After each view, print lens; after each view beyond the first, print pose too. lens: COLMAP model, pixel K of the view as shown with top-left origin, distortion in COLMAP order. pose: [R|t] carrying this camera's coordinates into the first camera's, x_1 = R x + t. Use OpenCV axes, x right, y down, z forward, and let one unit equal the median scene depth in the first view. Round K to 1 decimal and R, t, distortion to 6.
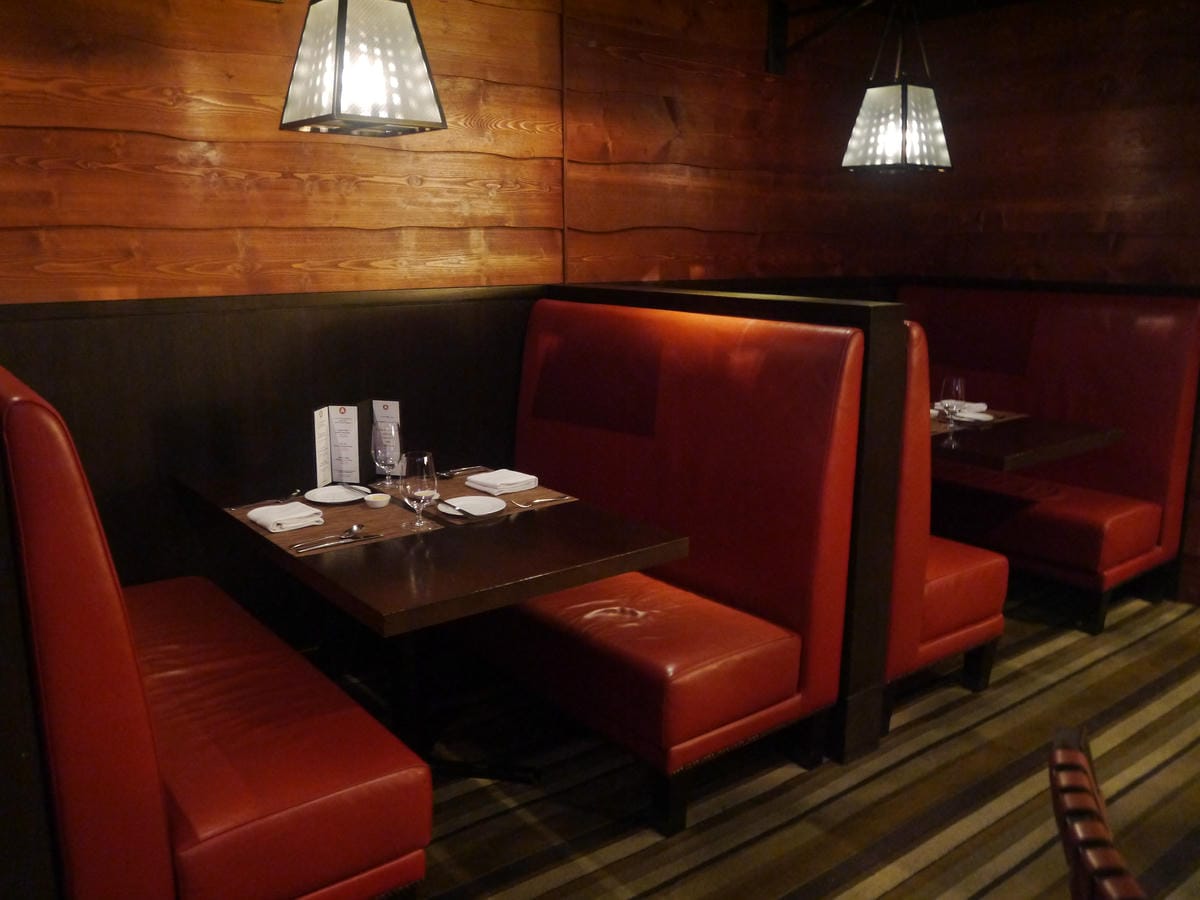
lens RADIAL K [[987.4, 0, 598.2], [0, 987.4, 452.0], [0, 0, 1]] dist [-0.043912, 0.006974]
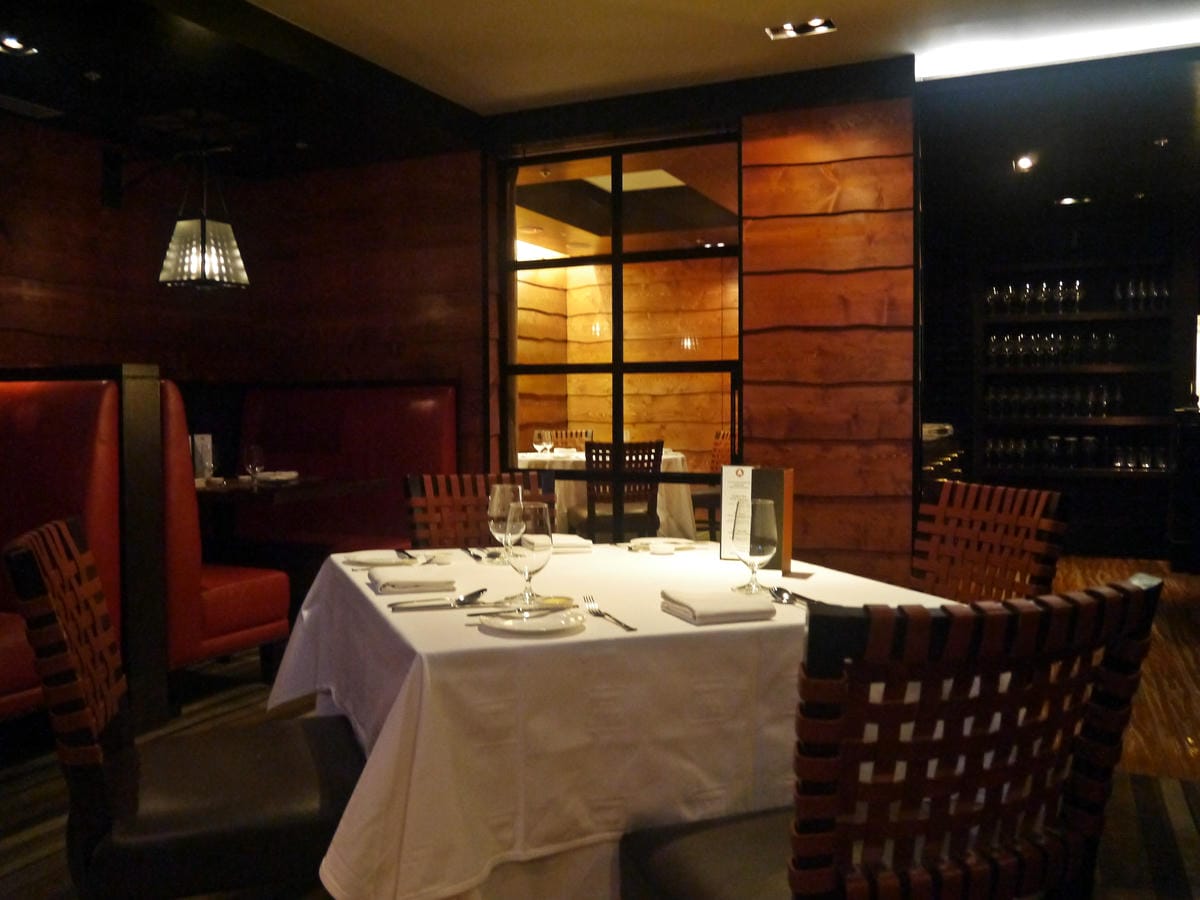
lens RADIAL K [[987.4, 0, 602.9], [0, 987.4, 447.2], [0, 0, 1]] dist [-0.043912, 0.006974]
pose [[0.880716, -0.024047, 0.473033, 0.159056], [0.106625, 0.983141, -0.148541, 0.158948], [-0.461487, 0.181260, 0.868432, -0.290531]]
